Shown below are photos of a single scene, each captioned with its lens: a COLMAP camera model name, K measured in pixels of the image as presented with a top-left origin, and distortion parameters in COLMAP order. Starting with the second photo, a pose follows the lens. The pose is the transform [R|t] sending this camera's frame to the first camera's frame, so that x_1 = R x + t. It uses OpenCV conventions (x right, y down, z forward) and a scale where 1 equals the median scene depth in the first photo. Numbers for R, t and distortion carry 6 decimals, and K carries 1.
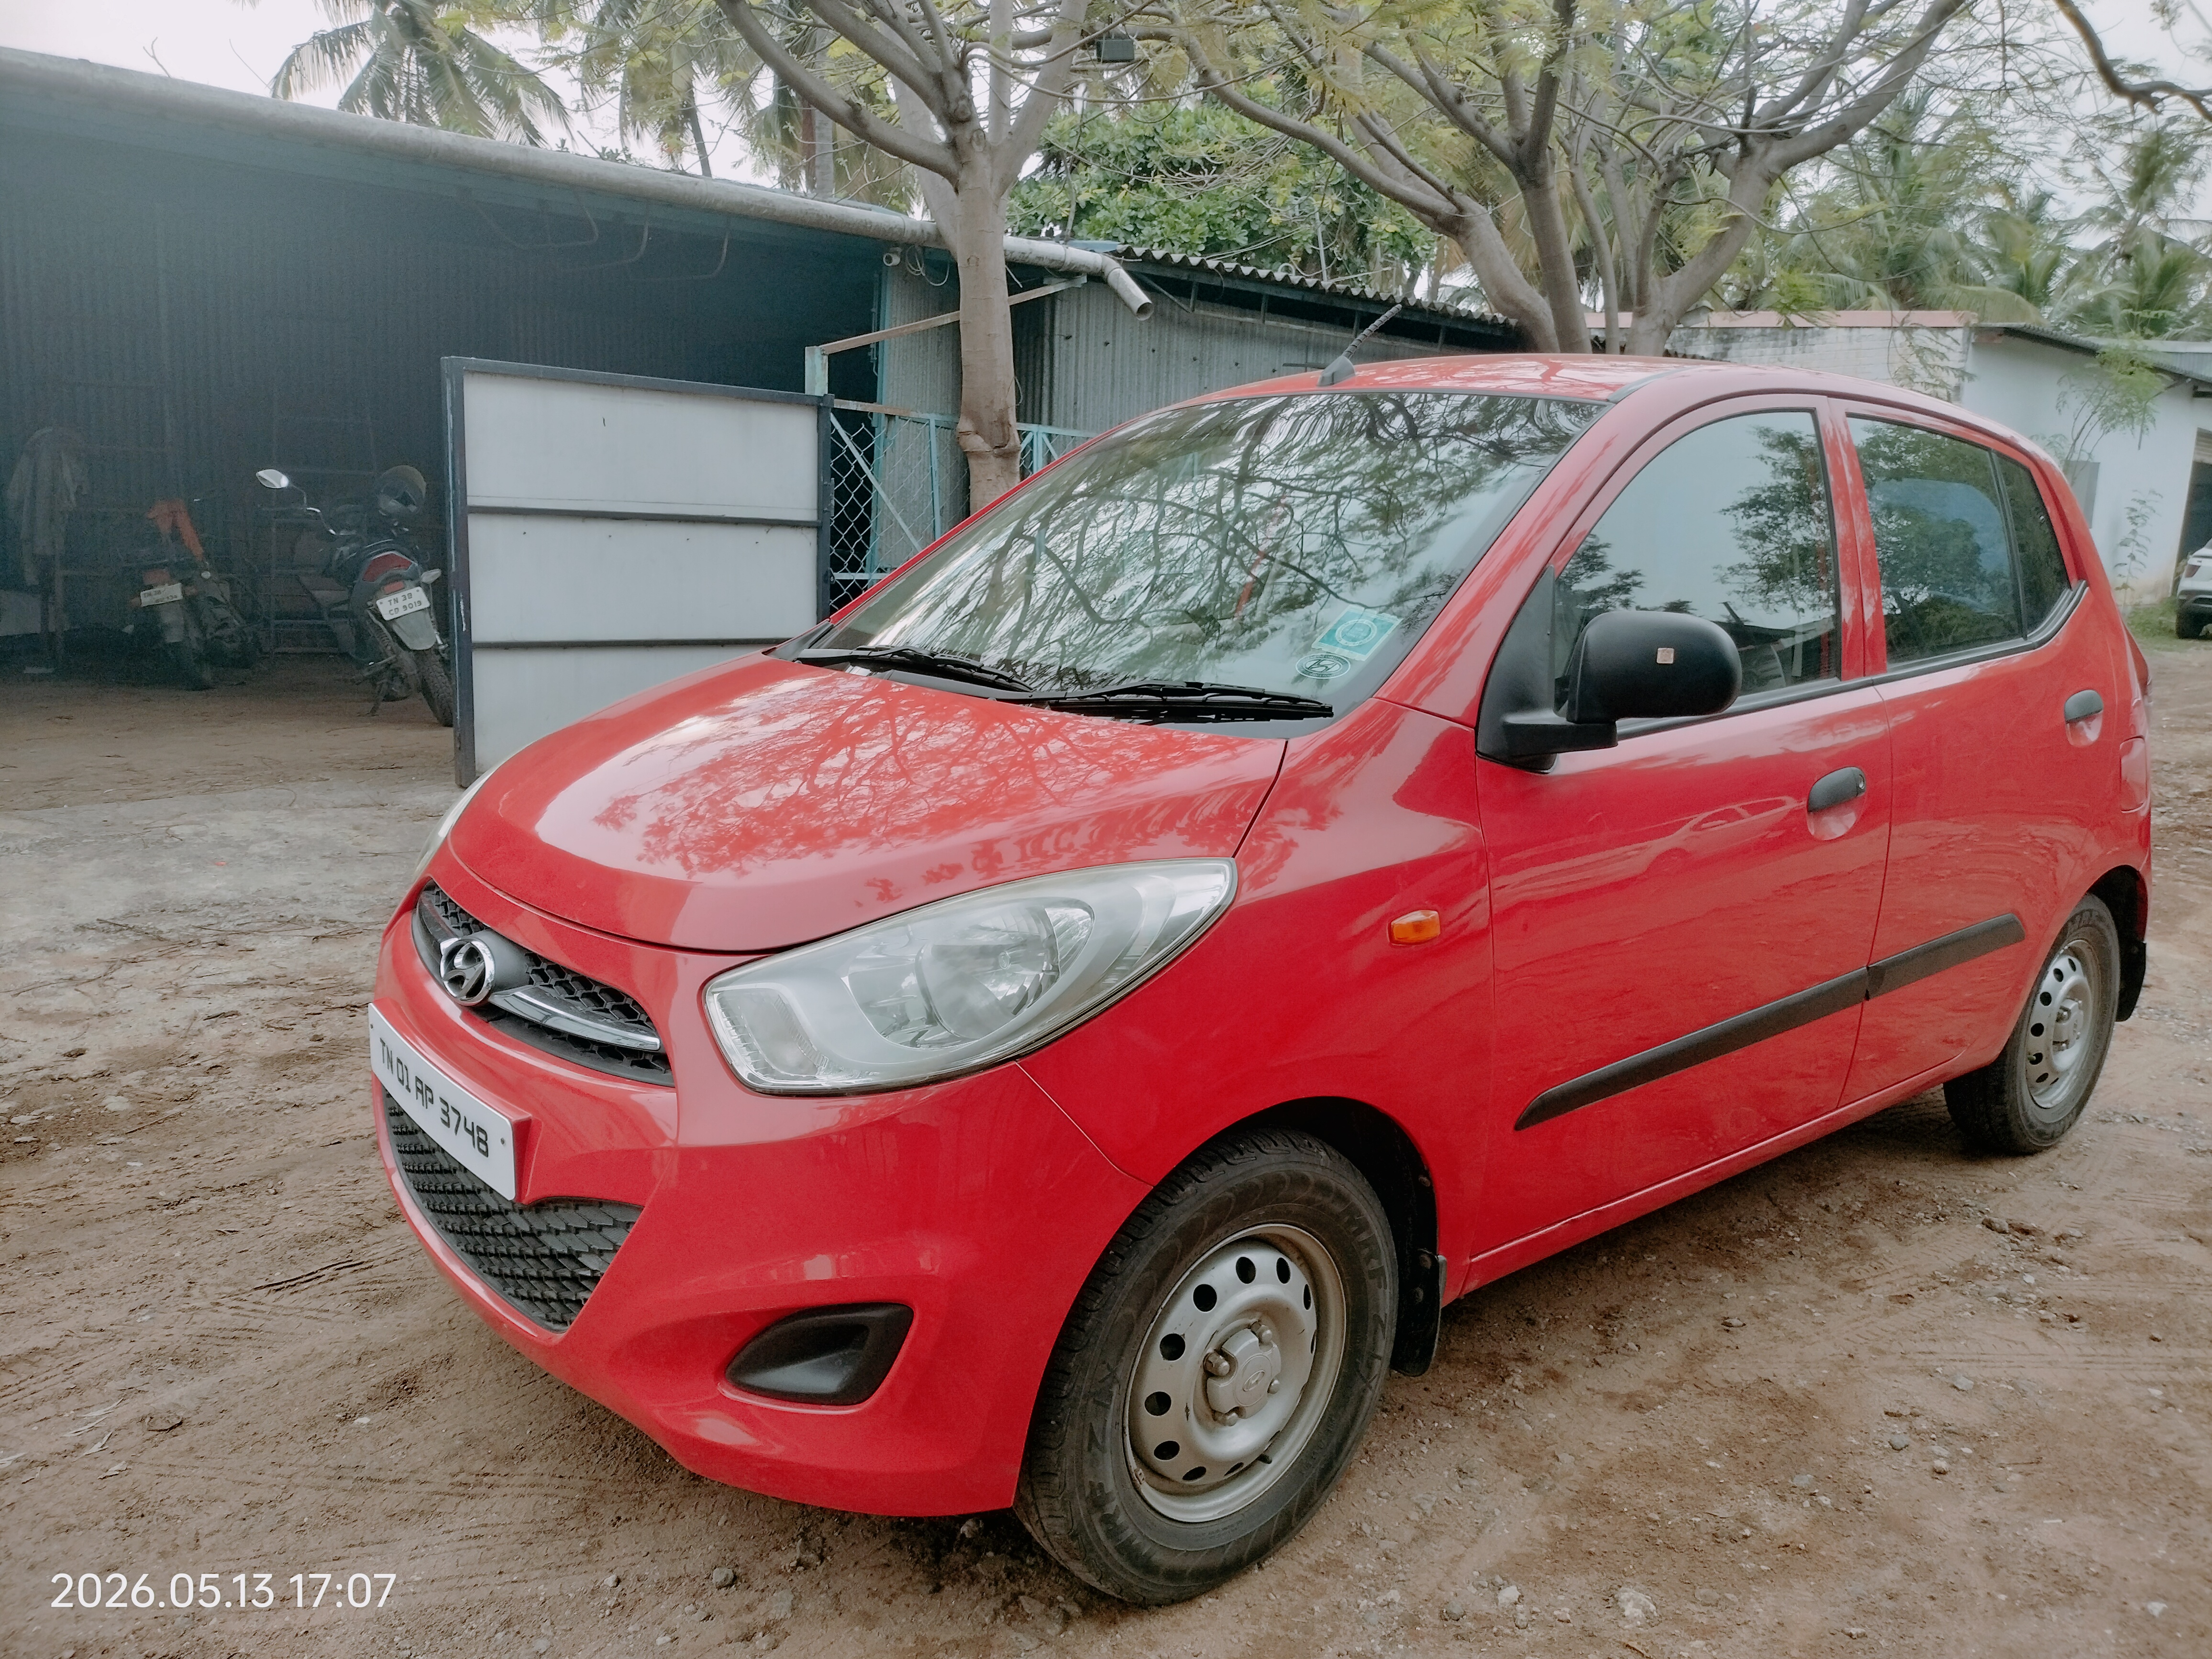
lens RADIAL K [[1667.5, 0, 1104.0], [0, 1667.5, 838.7], [0, 0, 1]] dist [0.030170, -0.038928]
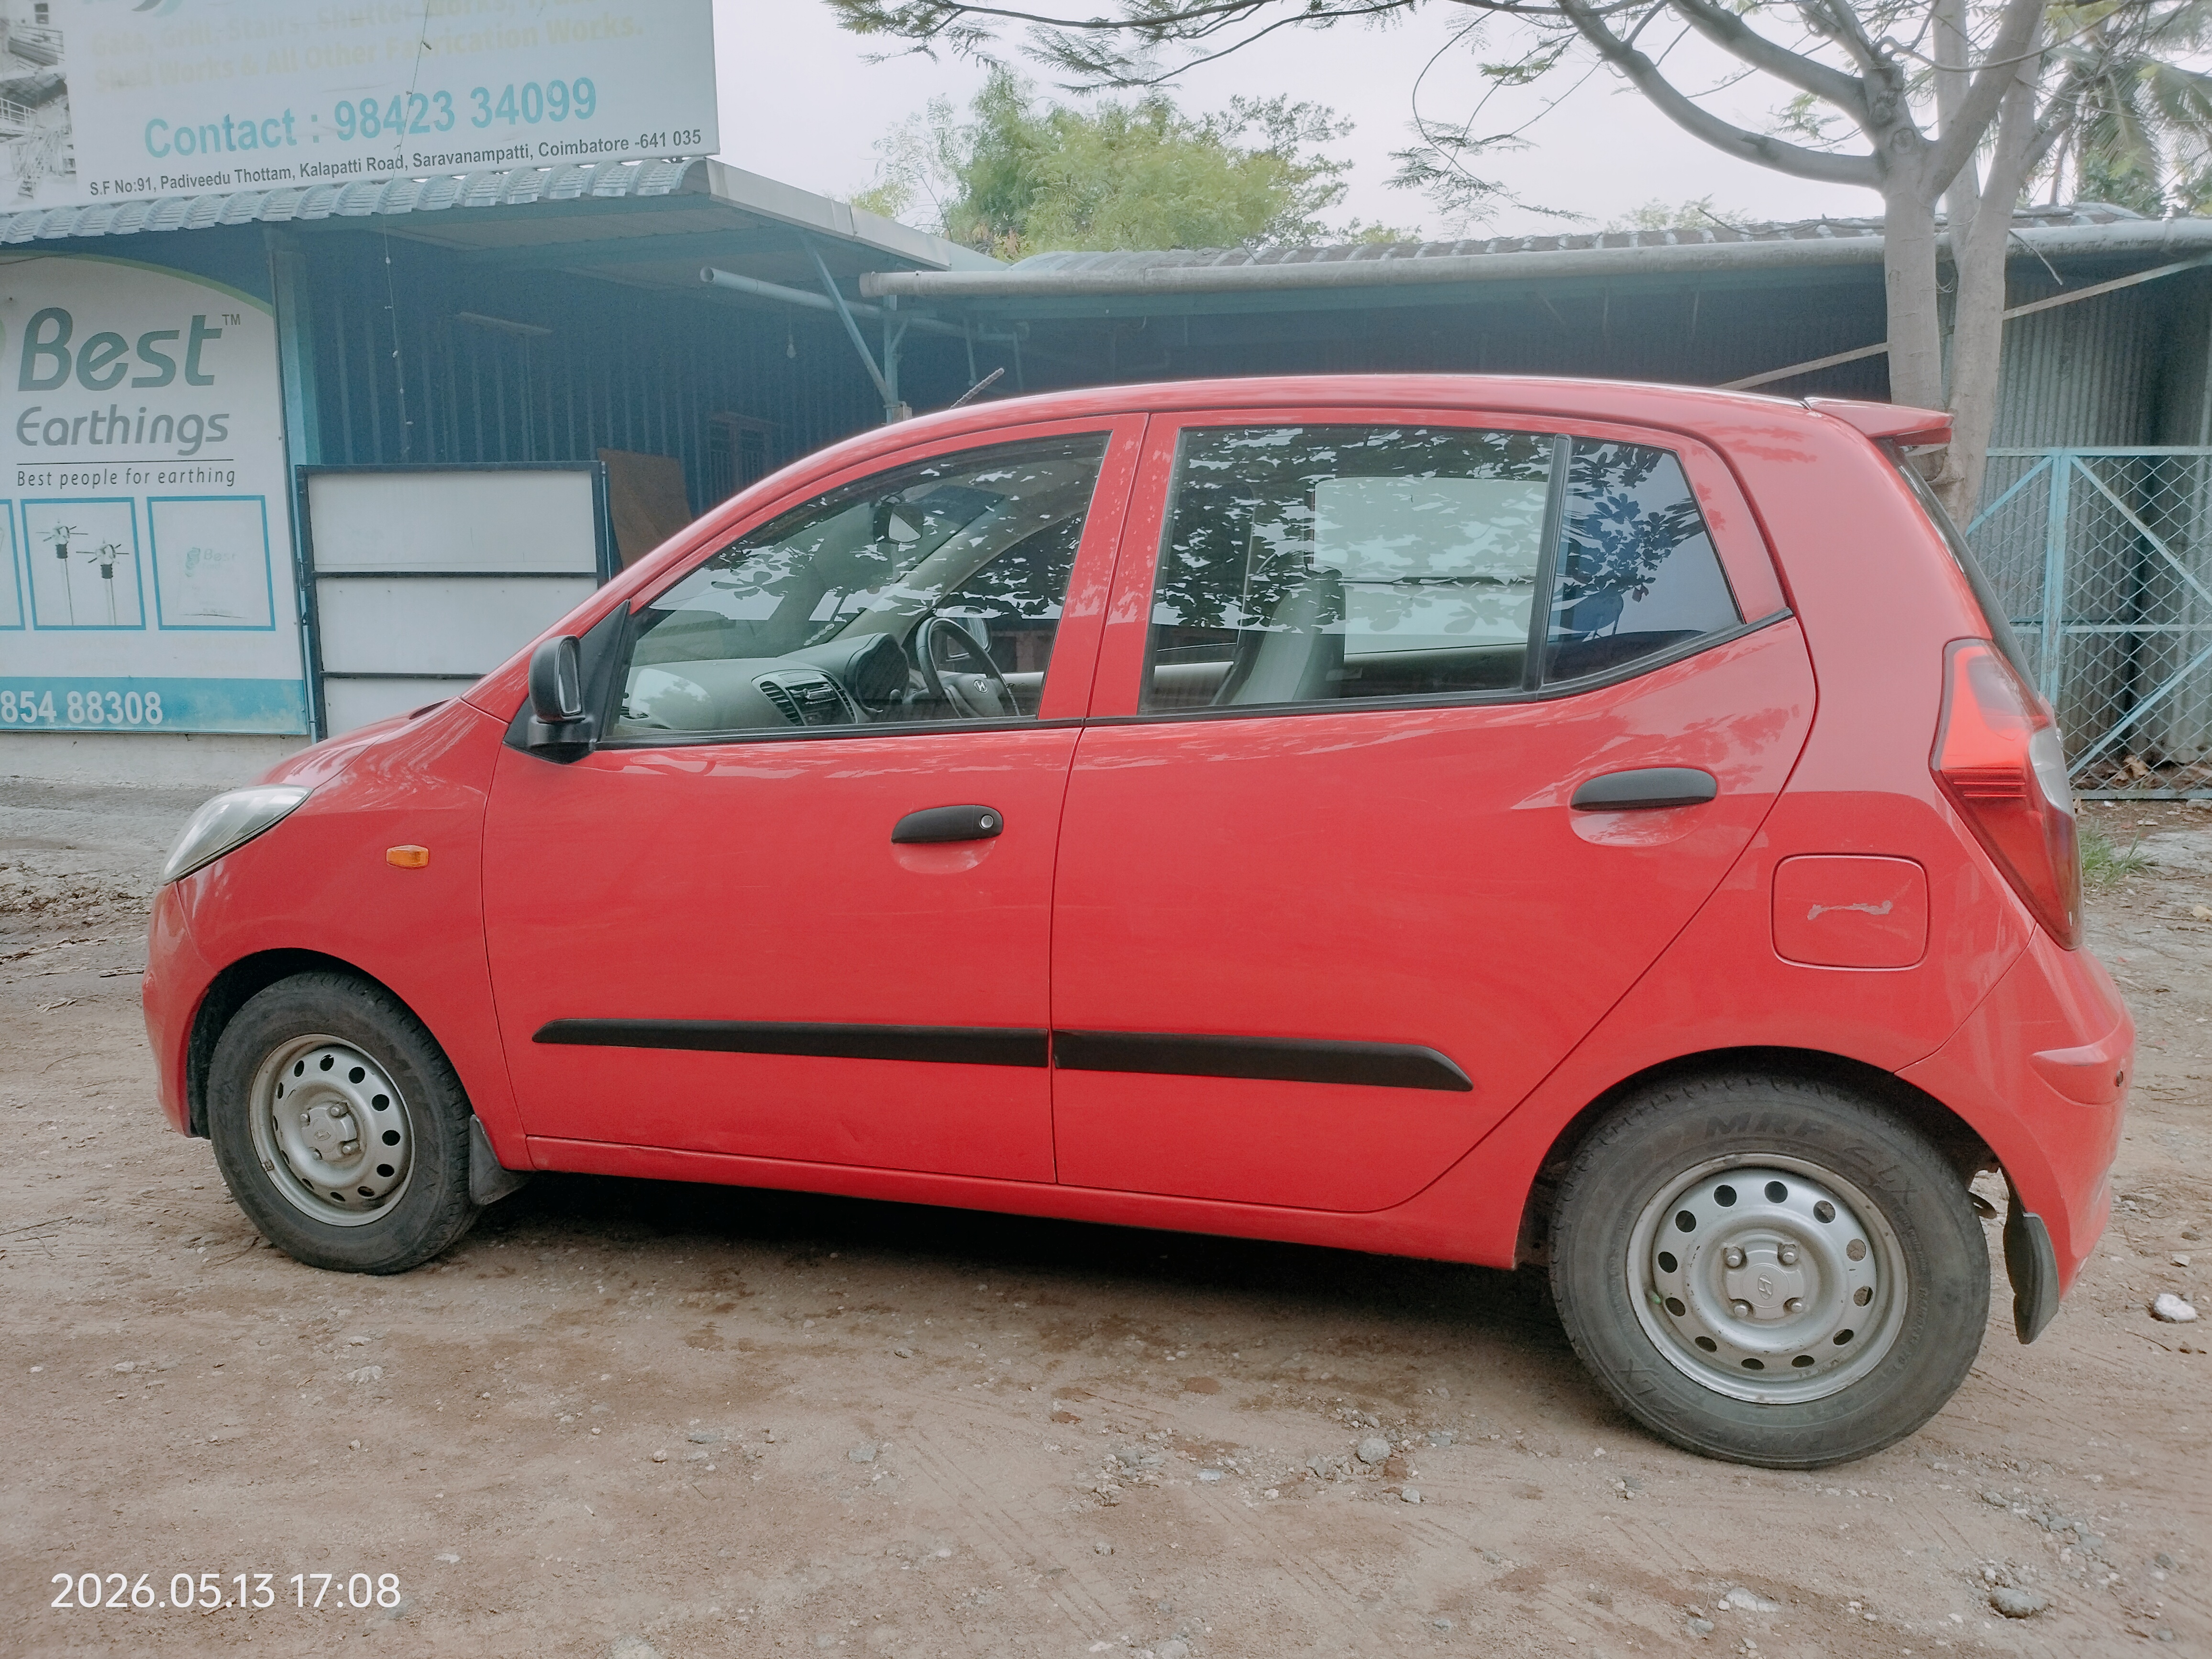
lens RADIAL K [[1667.5, 0, 1105.3], [0, 1667.5, 833.7], [0, 0, 1]] dist [0.030170, -0.038928]
pose [[0.555748, 0.102338, -0.825028, 1.156101], [-0.141146, 0.989602, 0.027674, -0.055775], [0.819281, 0.101070, 0.564414, 0.477843]]
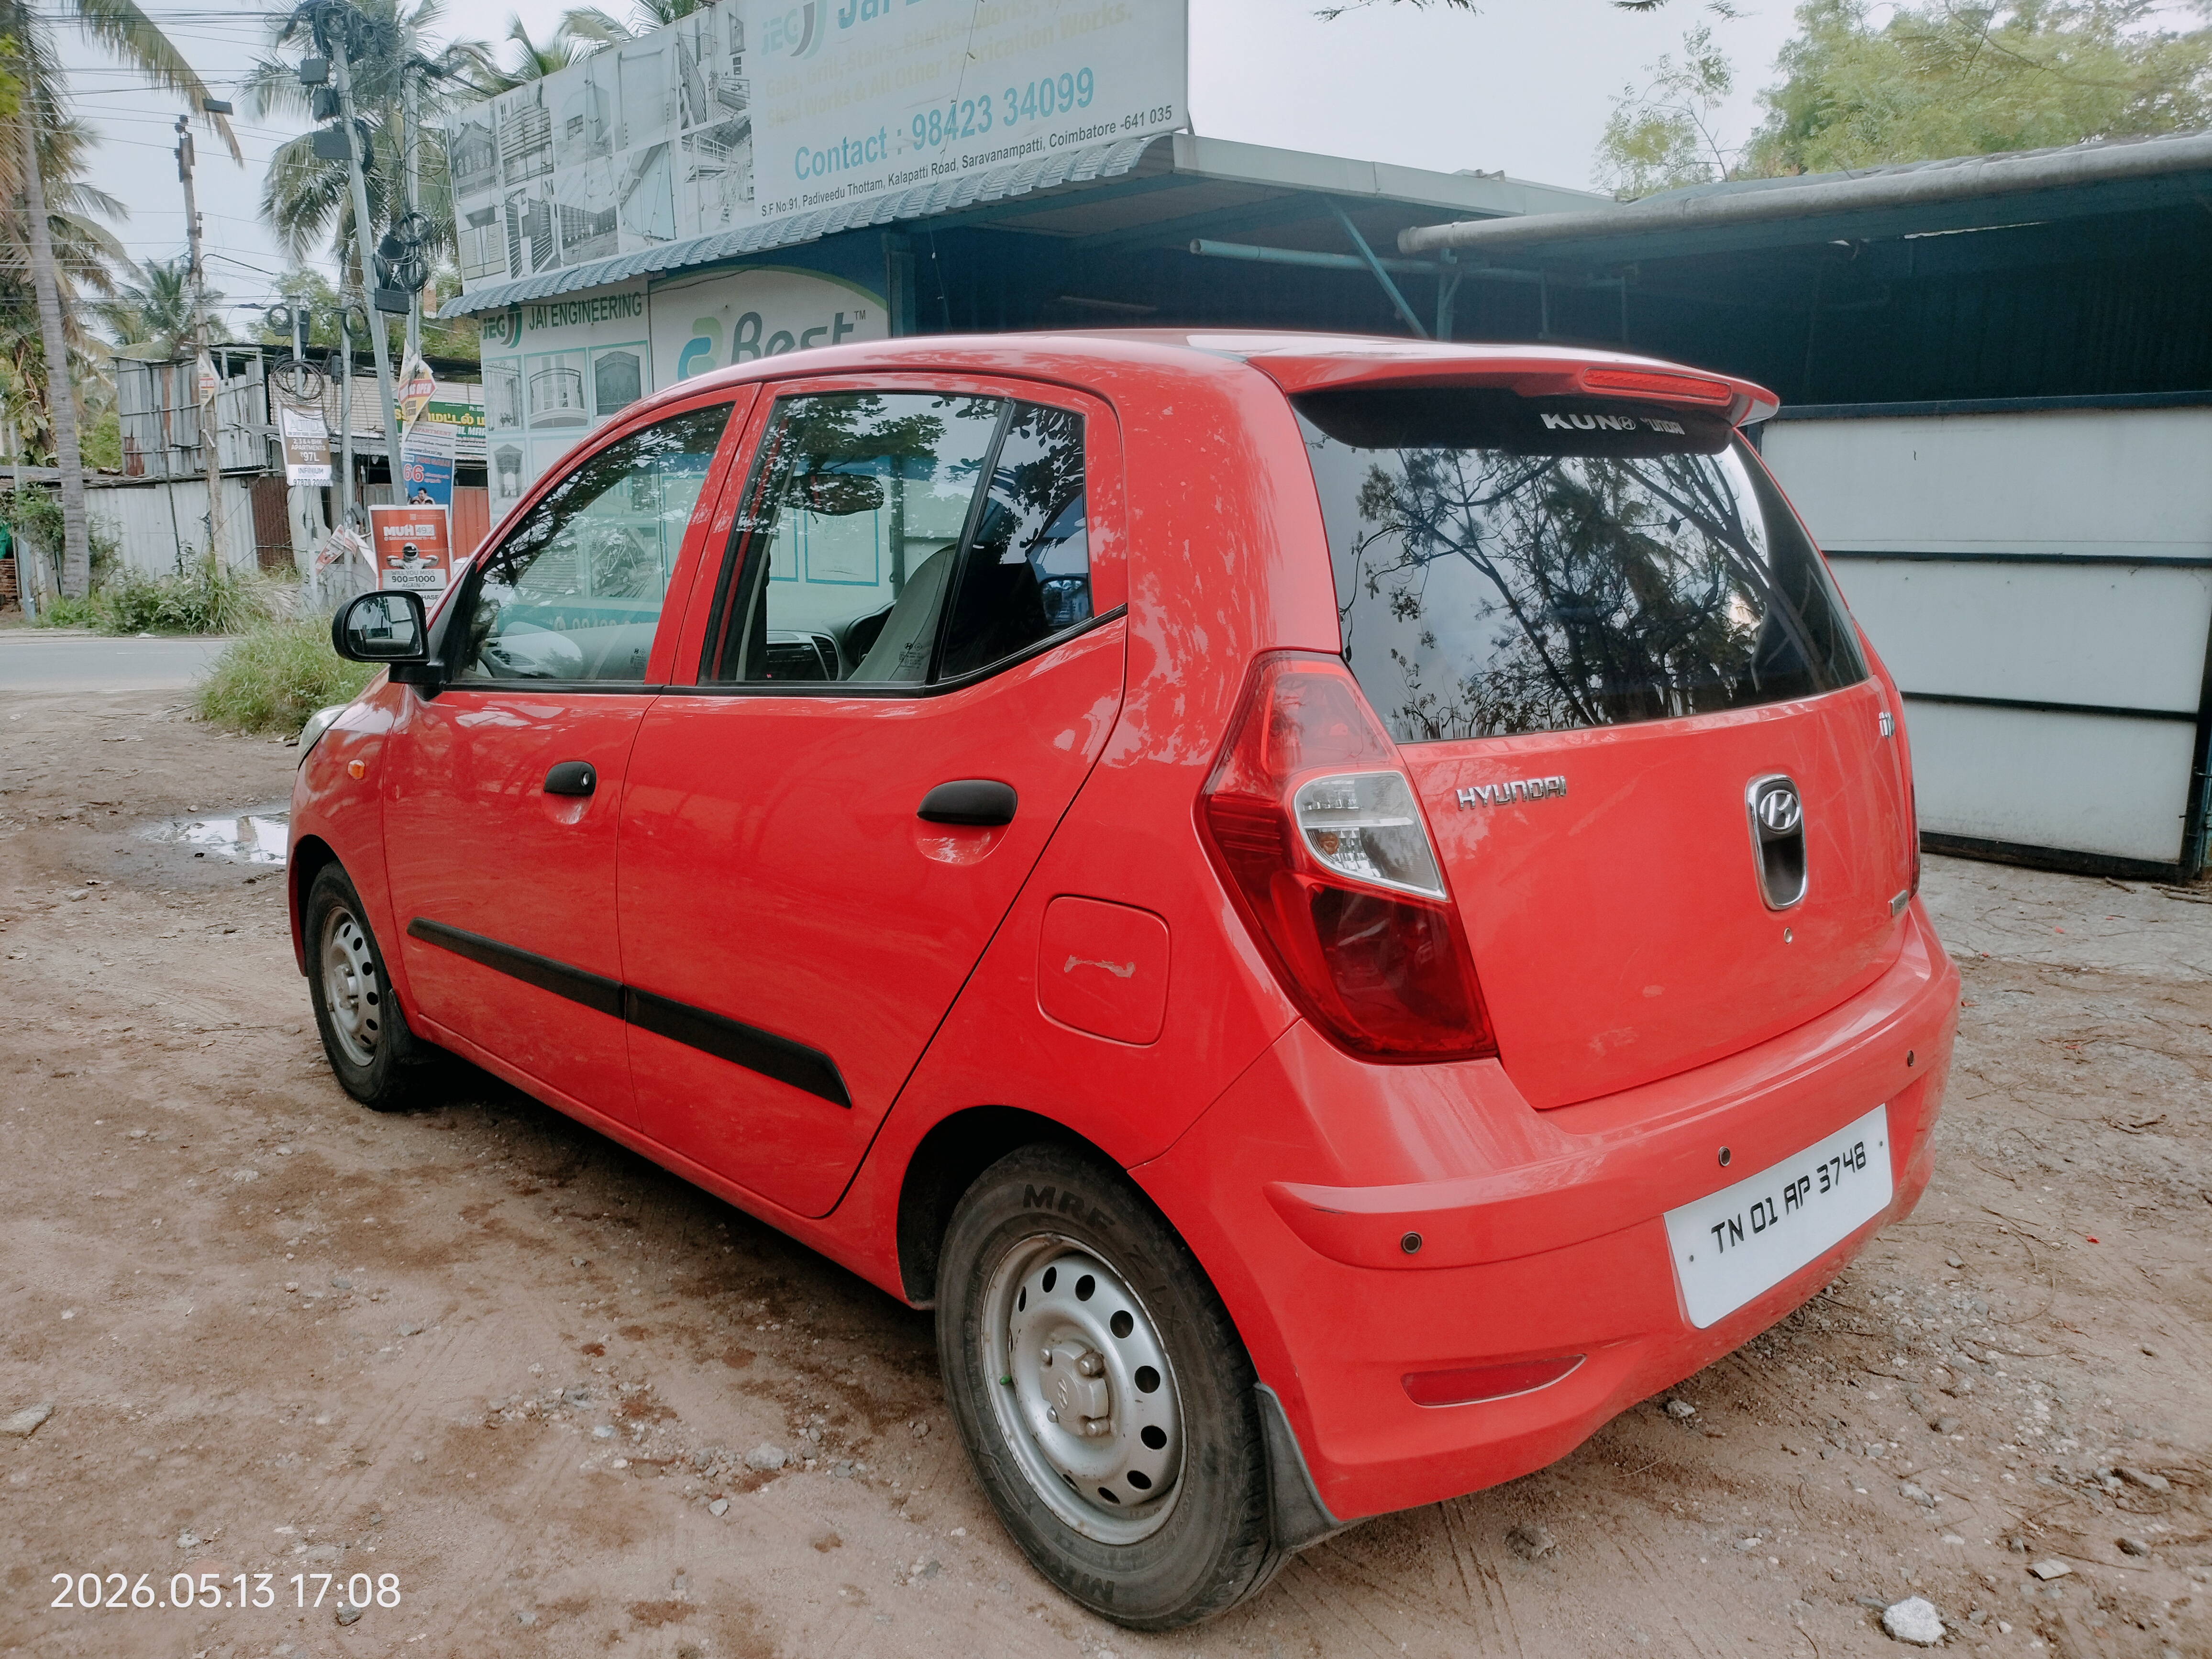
lens RADIAL K [[1667.5, 0, 1103.1], [0, 1667.5, 836.3], [0, 0, 1]] dist [0.030170, -0.038928]
pose [[0.054455, 0.154863, -0.986434, 1.330974], [-0.198935, 0.969778, 0.141266, -0.183786], [0.978499, 0.188543, 0.083617, 1.119834]]
